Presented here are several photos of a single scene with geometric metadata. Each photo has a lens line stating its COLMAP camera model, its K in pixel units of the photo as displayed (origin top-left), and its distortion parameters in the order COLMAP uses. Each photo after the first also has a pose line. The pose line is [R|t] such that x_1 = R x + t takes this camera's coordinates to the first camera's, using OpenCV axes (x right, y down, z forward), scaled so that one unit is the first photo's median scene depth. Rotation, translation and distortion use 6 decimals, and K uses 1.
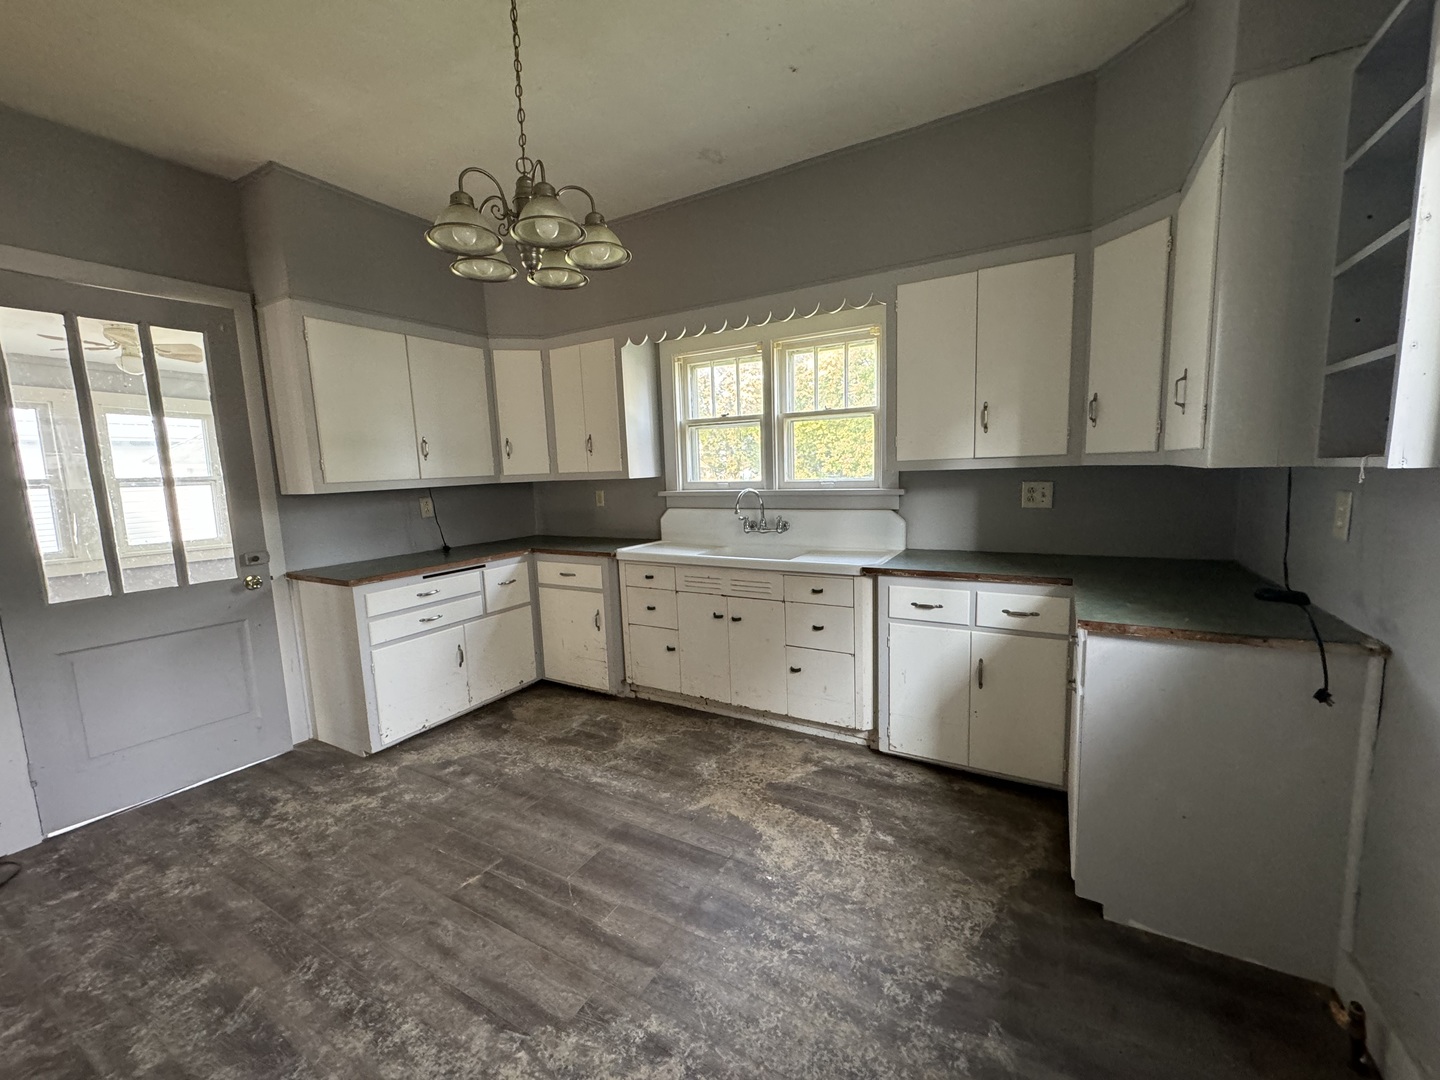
lens RADIAL K [[572.9, 0, 716.8], [0, 572.9, 539.6], [0, 0, 1]] dist [-0.005852, 0.000116]
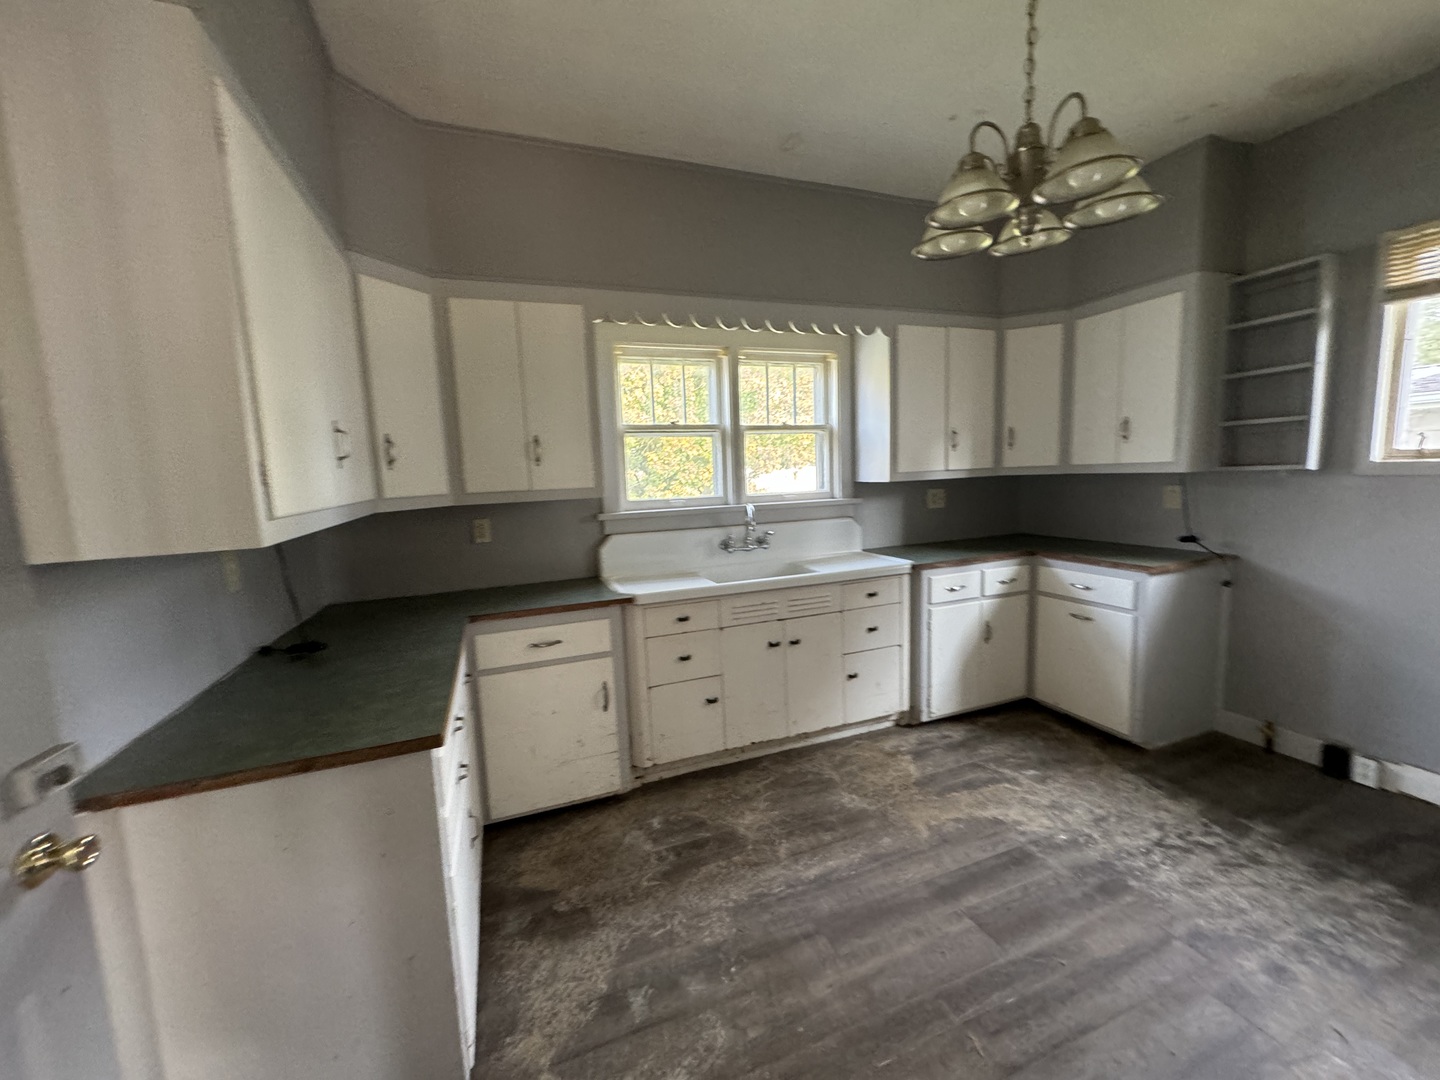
lens RADIAL K [[572.9, 0, 716.0], [0, 572.9, 540.7], [0, 0, 1]] dist [-0.005852, 0.000116]
pose [[0.636212, -0.083141, 0.767021, -0.805231], [0.115170, 0.993272, 0.012137, -0.054748], [-0.762870, 0.080616, 0.641507, 0.526468]]
